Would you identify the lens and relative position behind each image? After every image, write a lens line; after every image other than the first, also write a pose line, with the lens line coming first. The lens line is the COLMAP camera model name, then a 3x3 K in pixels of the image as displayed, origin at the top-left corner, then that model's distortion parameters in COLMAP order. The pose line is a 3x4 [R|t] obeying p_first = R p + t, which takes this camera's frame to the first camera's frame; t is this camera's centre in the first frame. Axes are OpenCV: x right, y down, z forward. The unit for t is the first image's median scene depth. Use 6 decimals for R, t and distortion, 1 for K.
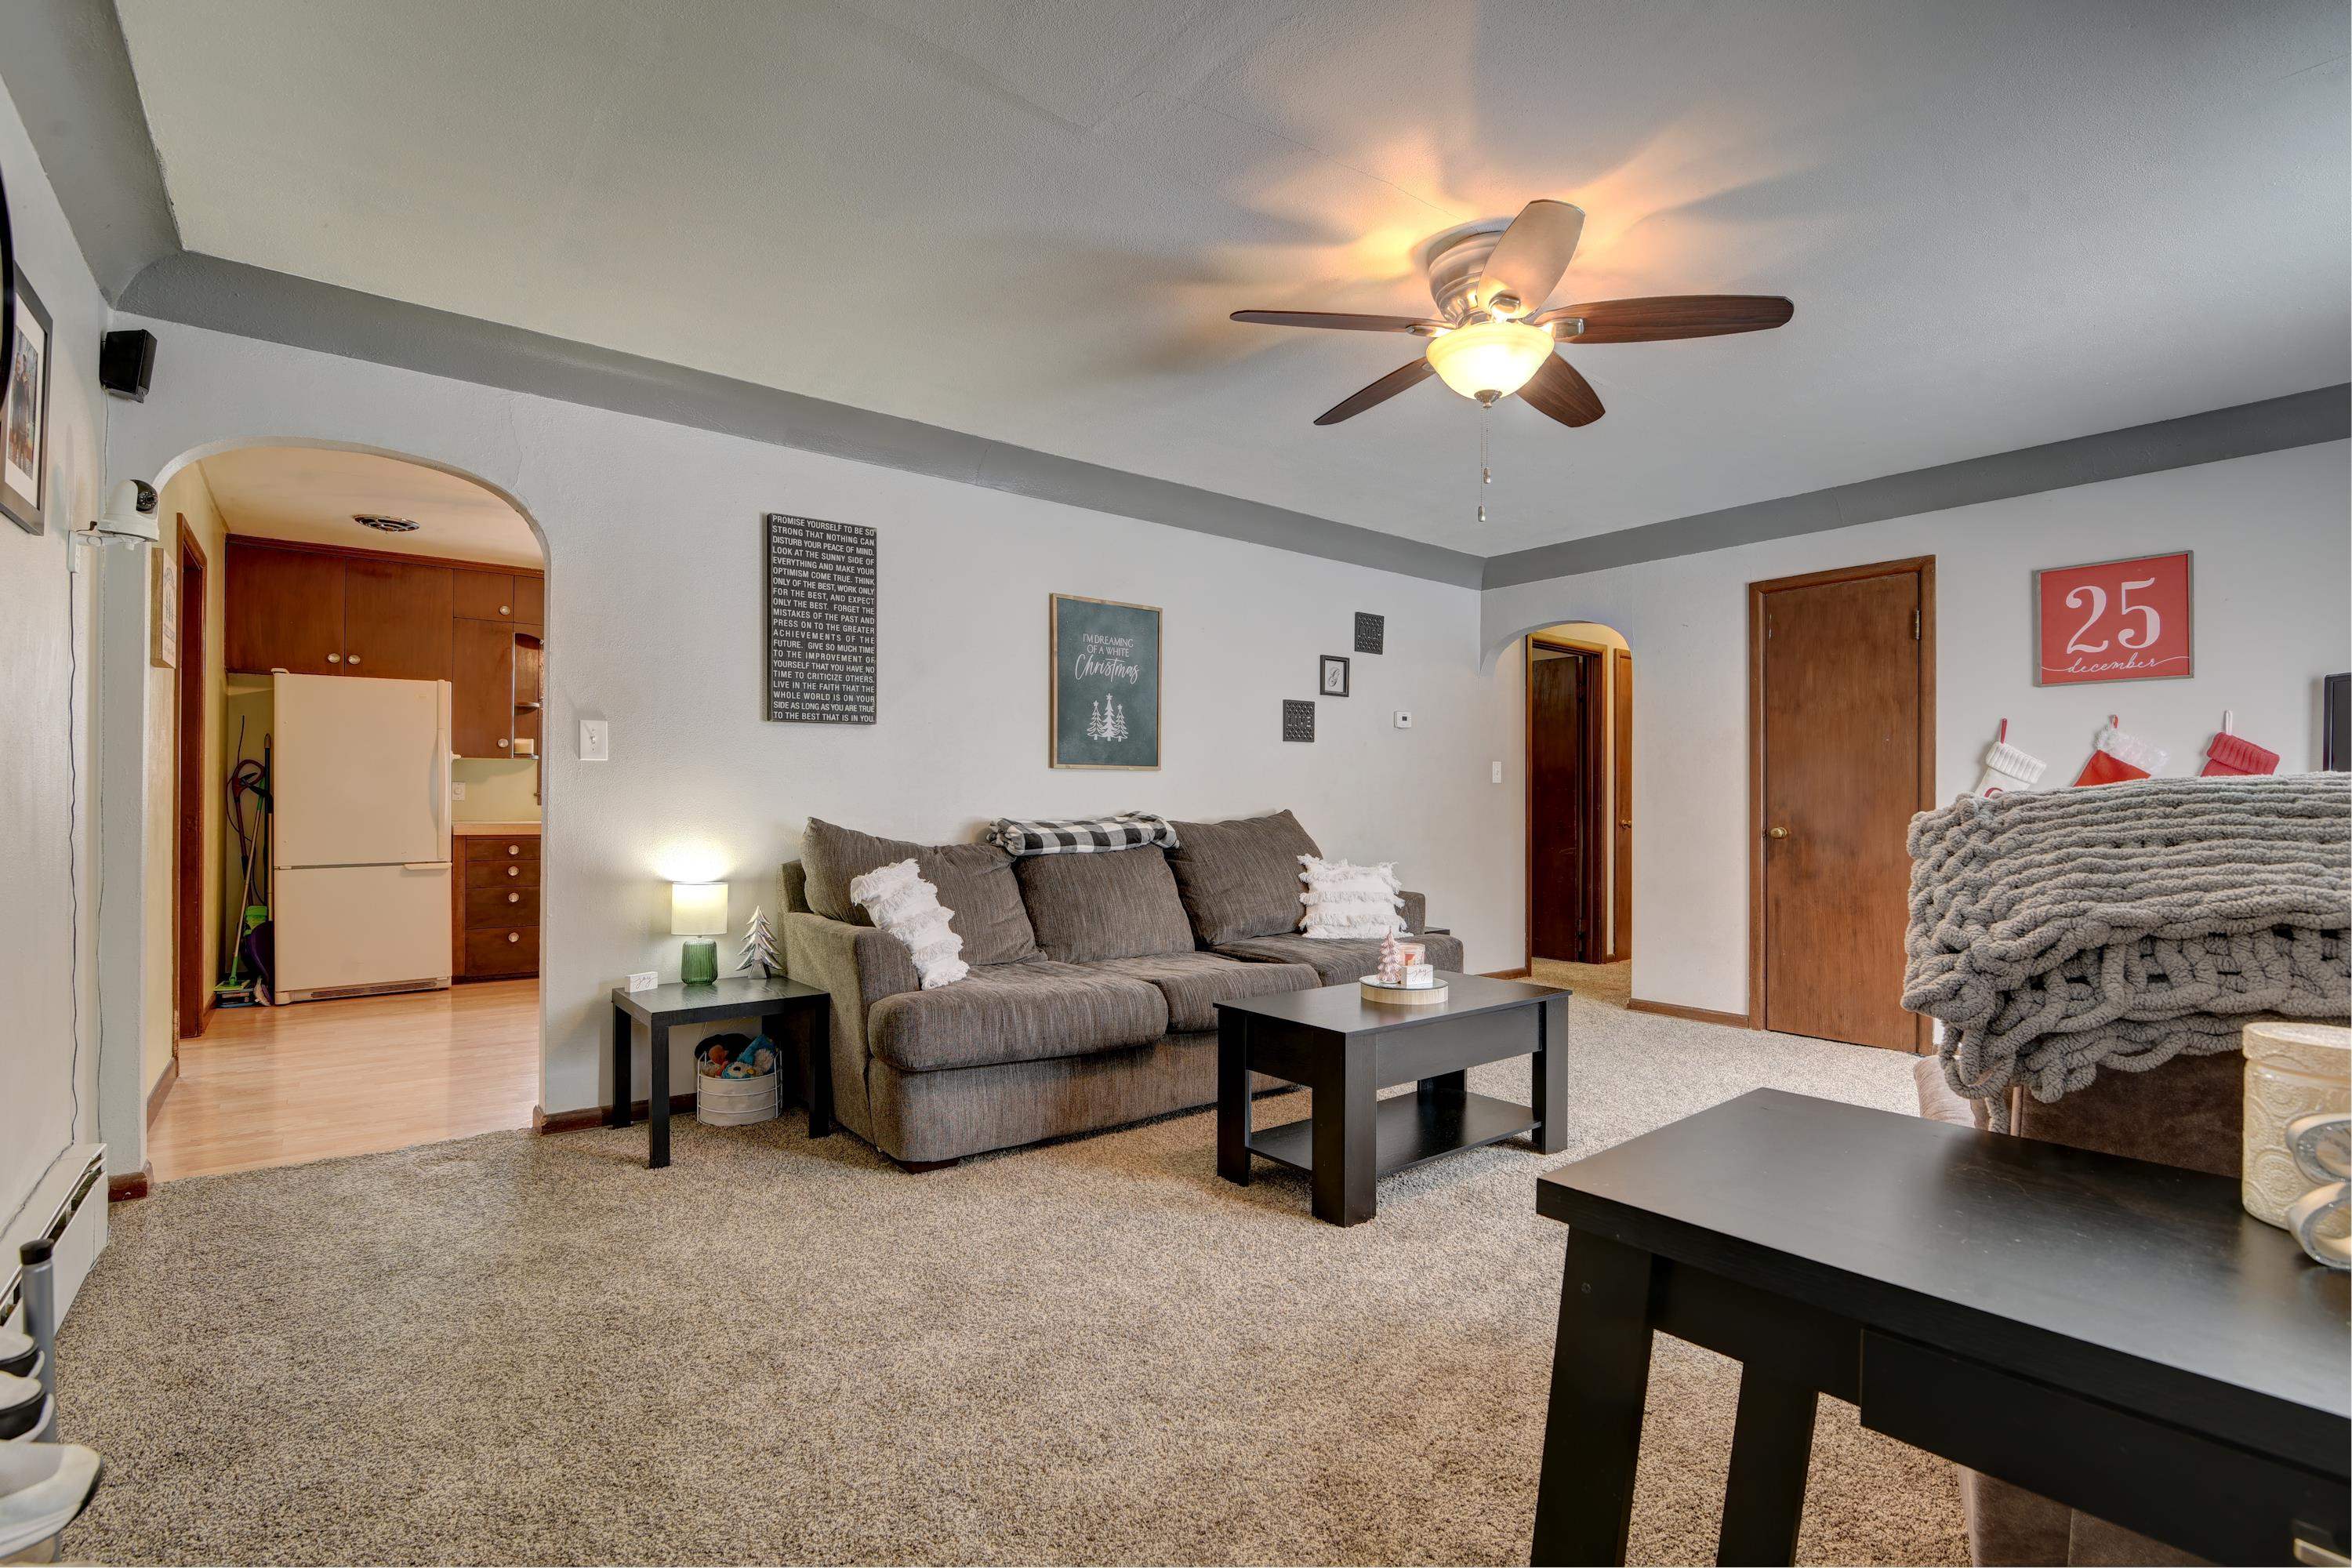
lens RADIAL K [[1085.0, 0, 1168.2], [0, 1085.0, 788.3], [0, 0, 1]] dist [-0.015525, 0.000648]
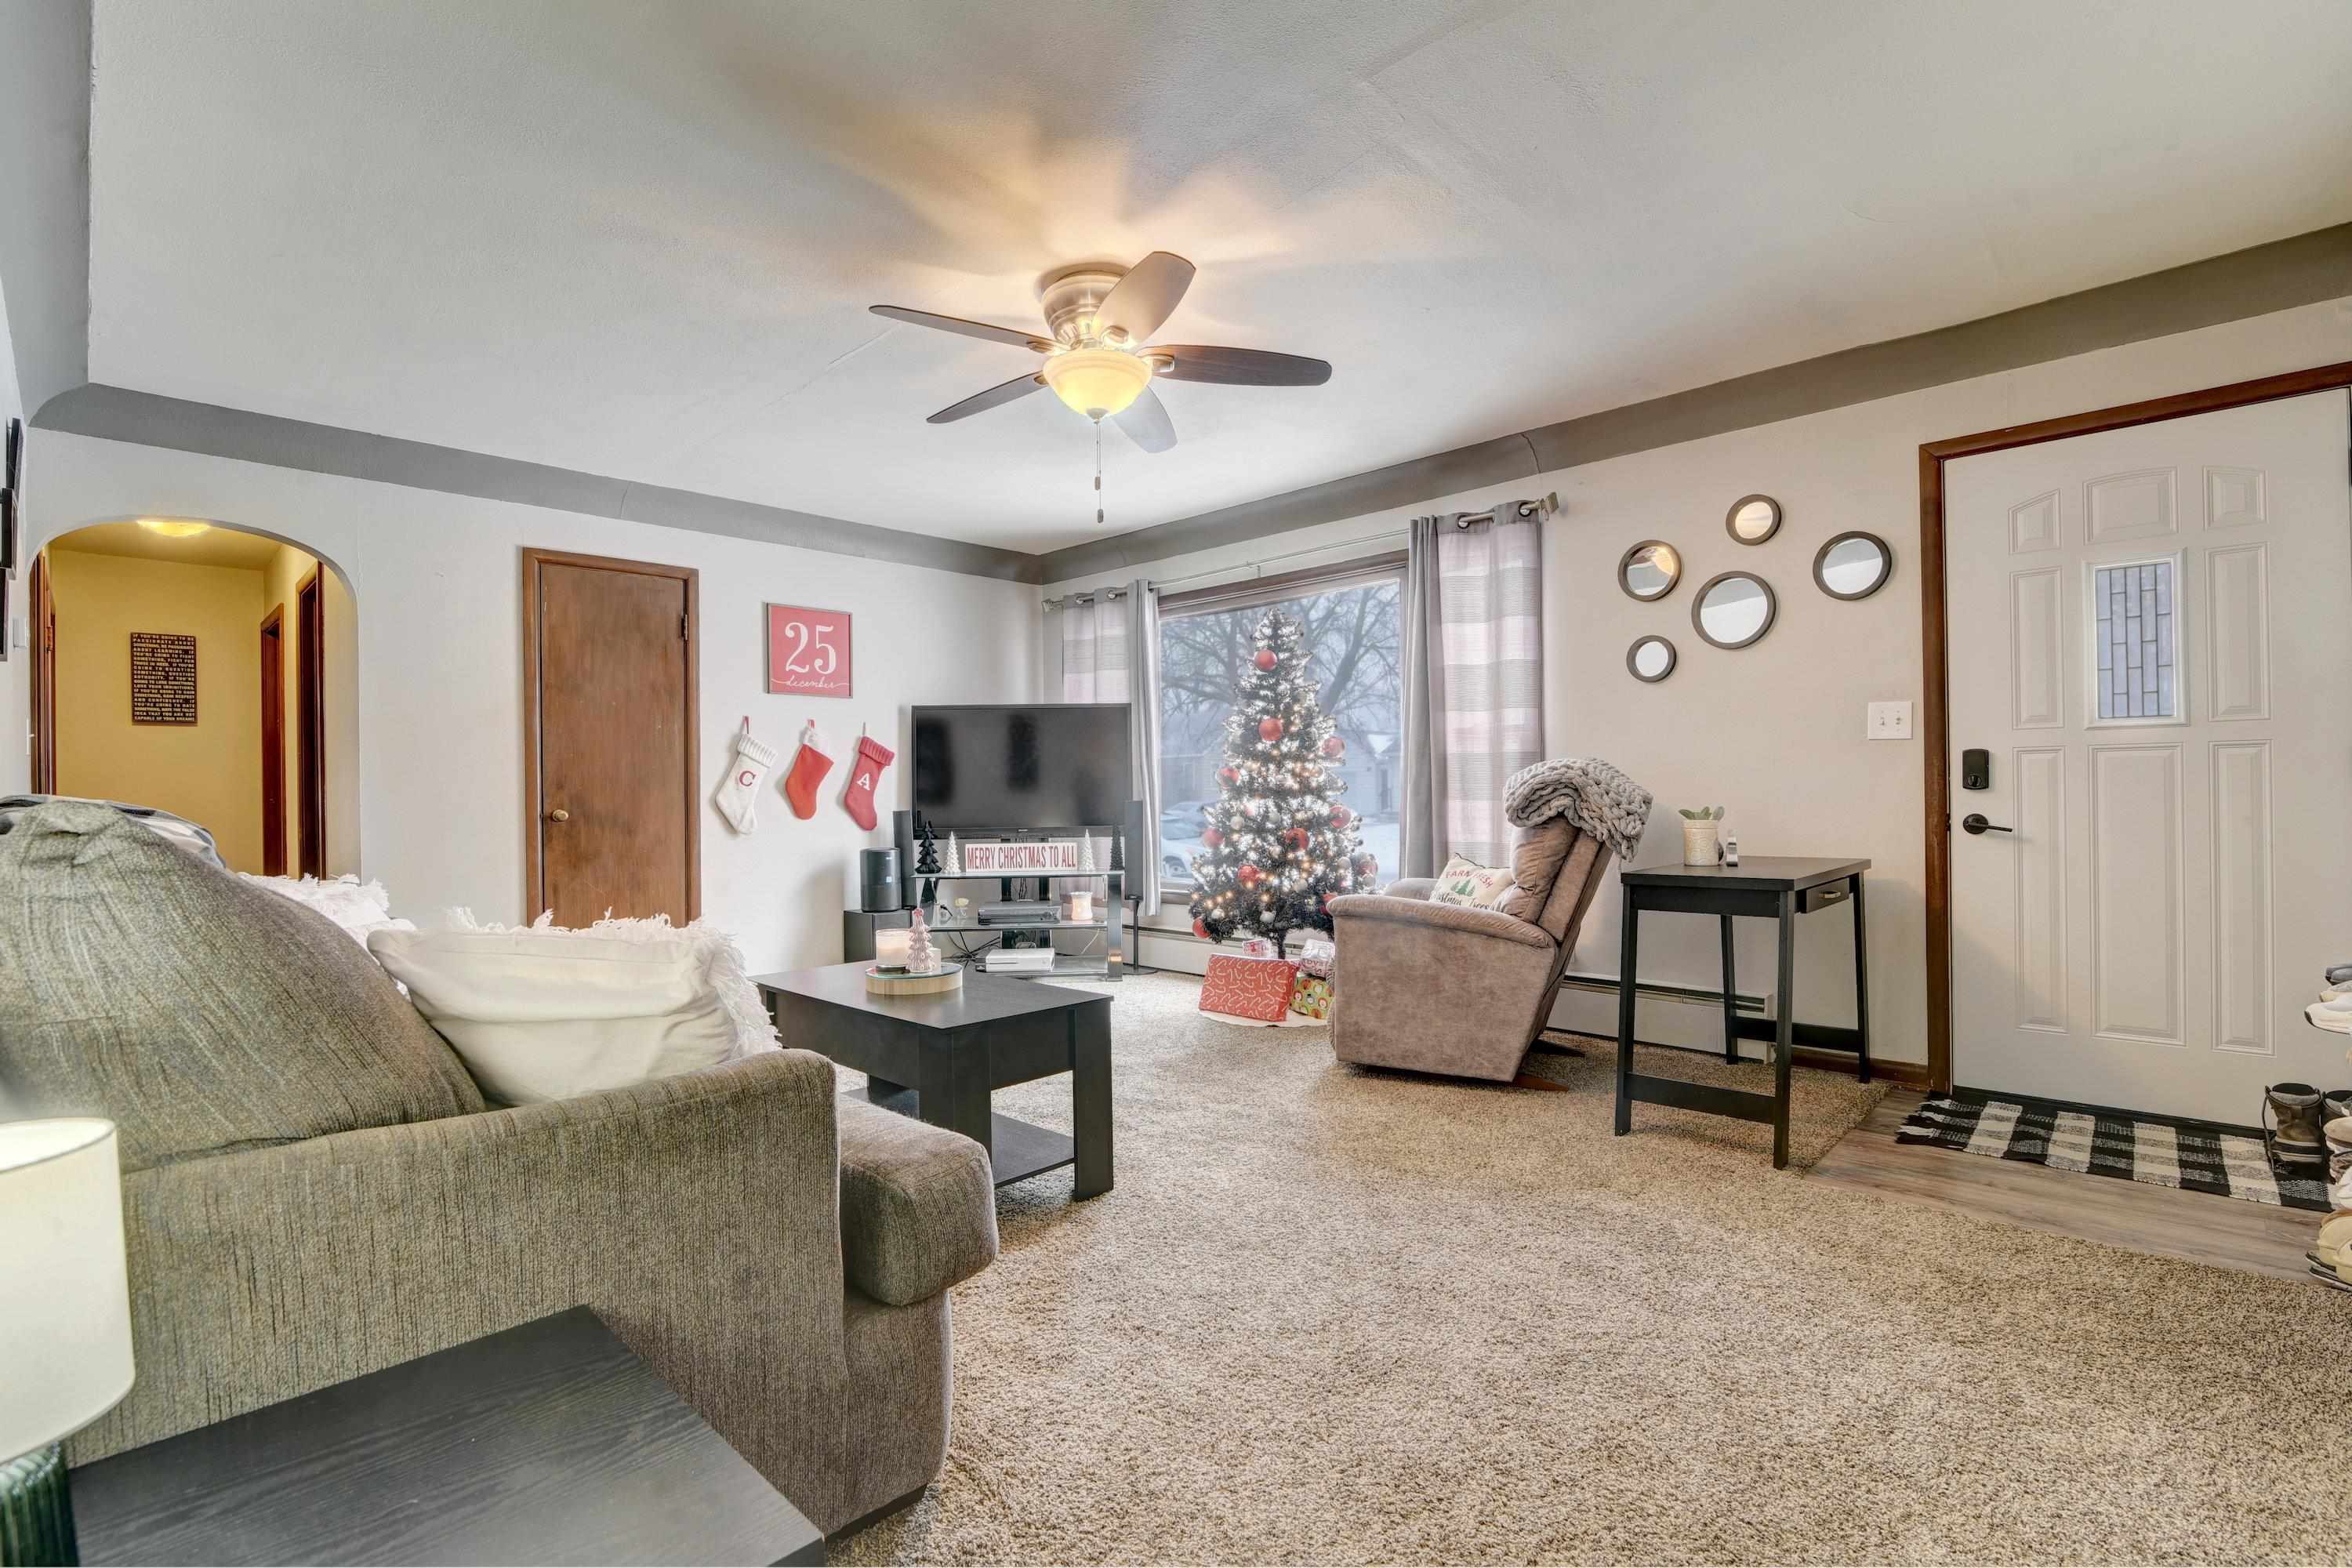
lens RADIAL K [[1085.0, 0, 1169.1], [0, 1085.0, 788.9], [0, 0, 1]] dist [-0.015525, 0.000648]
pose [[-0.126573, 0.000253, 0.991957, -0.508107], [0.000563, 1.000000, -0.000183, 0.019651], [-0.991957, 0.000536, -0.126574, 0.644774]]
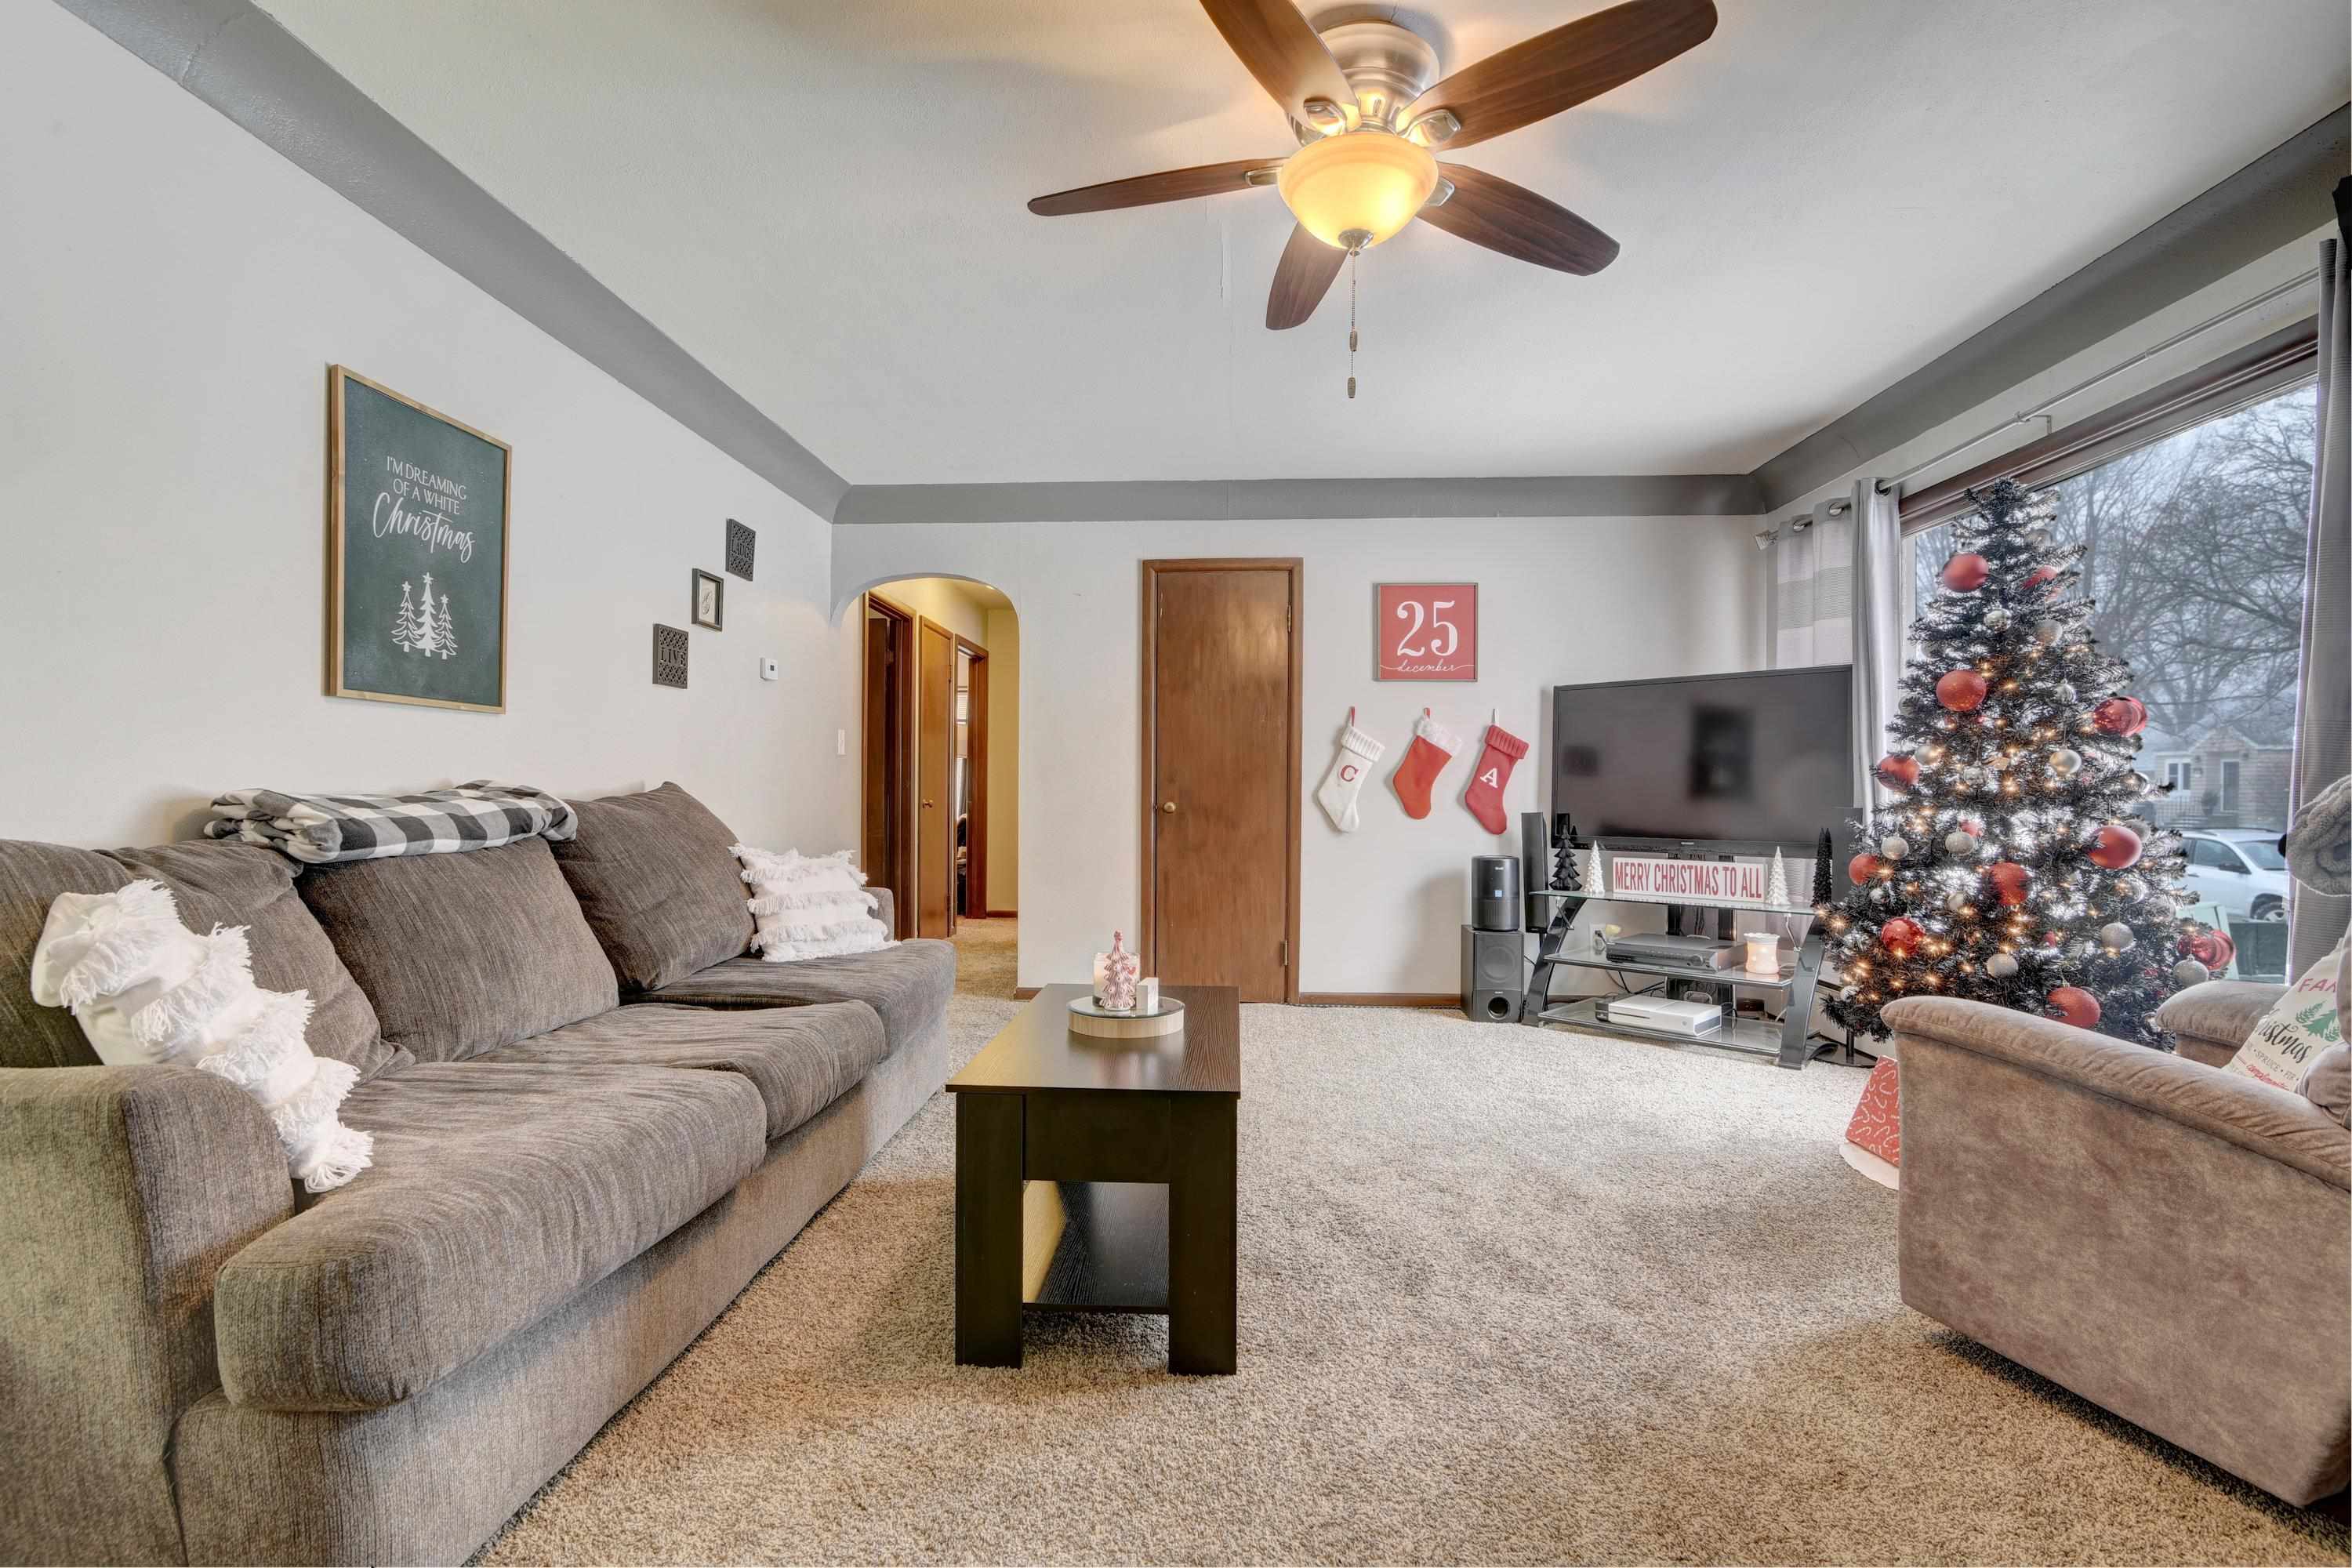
lens RADIAL K [[1085.0, 0, 1172.8], [0, 1085.0, 787.6], [0, 0, 1]] dist [-0.015525, 0.000648]
pose [[0.663132, 0.003499, 0.748494, -0.226589], [-0.011683, 0.999916, 0.005676, 0.018131], [-0.748411, -0.012509, 0.663117, 0.347149]]
